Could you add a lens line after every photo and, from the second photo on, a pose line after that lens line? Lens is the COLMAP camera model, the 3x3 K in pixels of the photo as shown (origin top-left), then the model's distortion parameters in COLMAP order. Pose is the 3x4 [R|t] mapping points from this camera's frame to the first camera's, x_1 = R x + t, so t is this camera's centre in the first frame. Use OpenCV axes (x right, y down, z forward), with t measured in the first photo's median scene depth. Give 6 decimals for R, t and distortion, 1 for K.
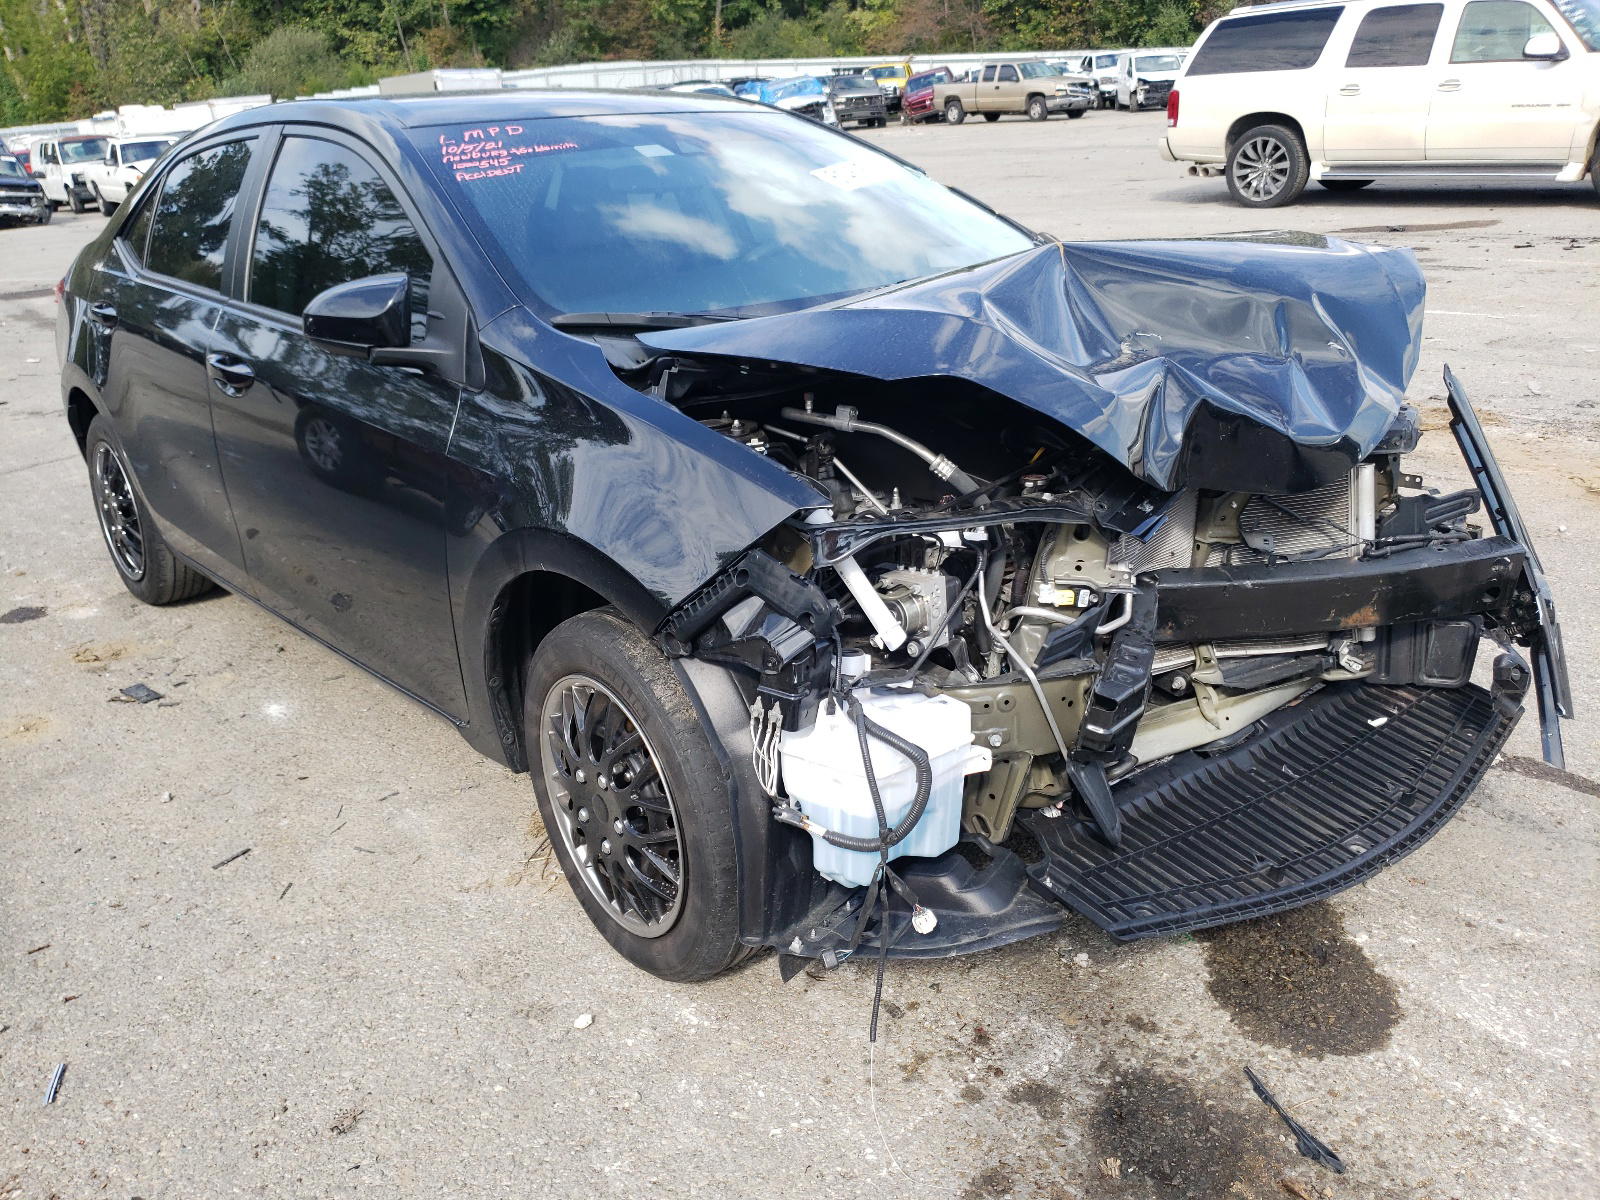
lens RADIAL K [[1261.1, 0, 732.7], [0, 1261.1, 596.7], [0, 0, 1]] dist [-0.033099, 0.052847]
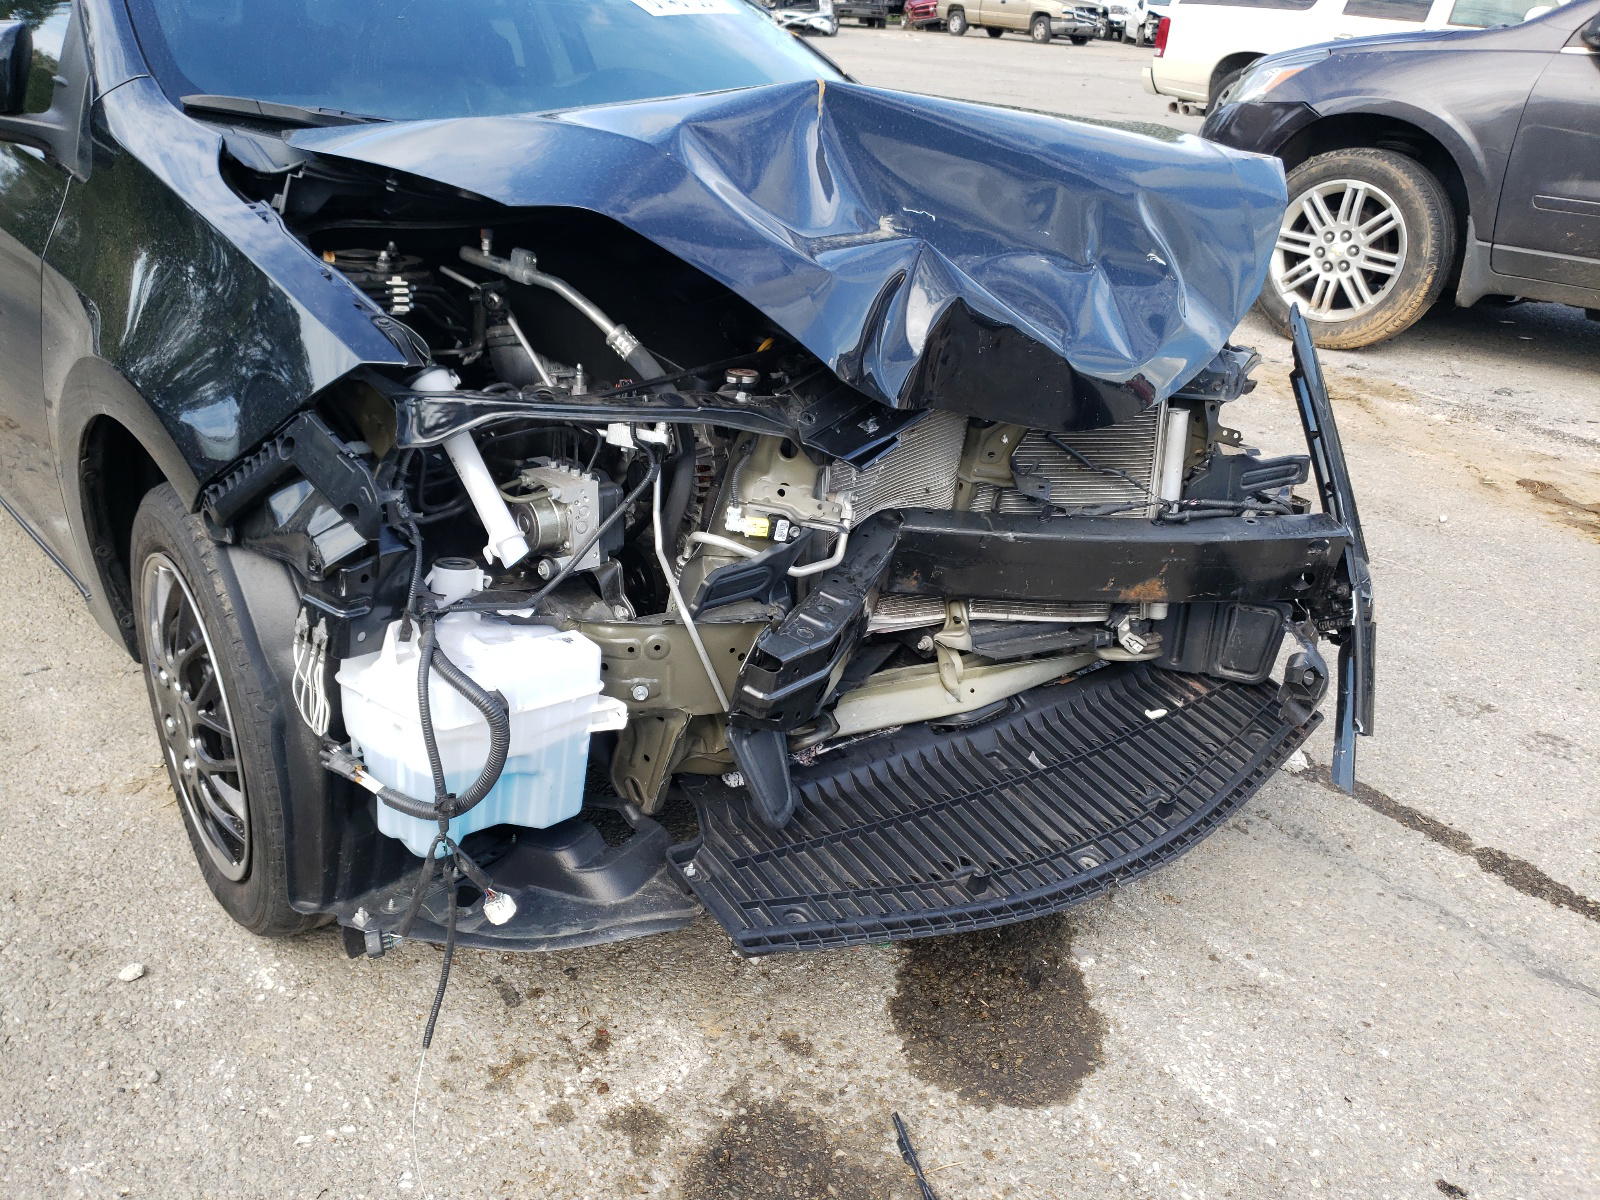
lens RADIAL K [[1261.1, 0, 732.7], [0, 1261.1, 596.7], [0, 0, 1]] dist [-0.033099, 0.052847]
pose [[0.992832, 0.110794, 0.044824, 0.210877], [-0.113924, 0.990682, 0.074641, -0.012653], [-0.036136, -0.079213, 0.996203, 0.187937]]
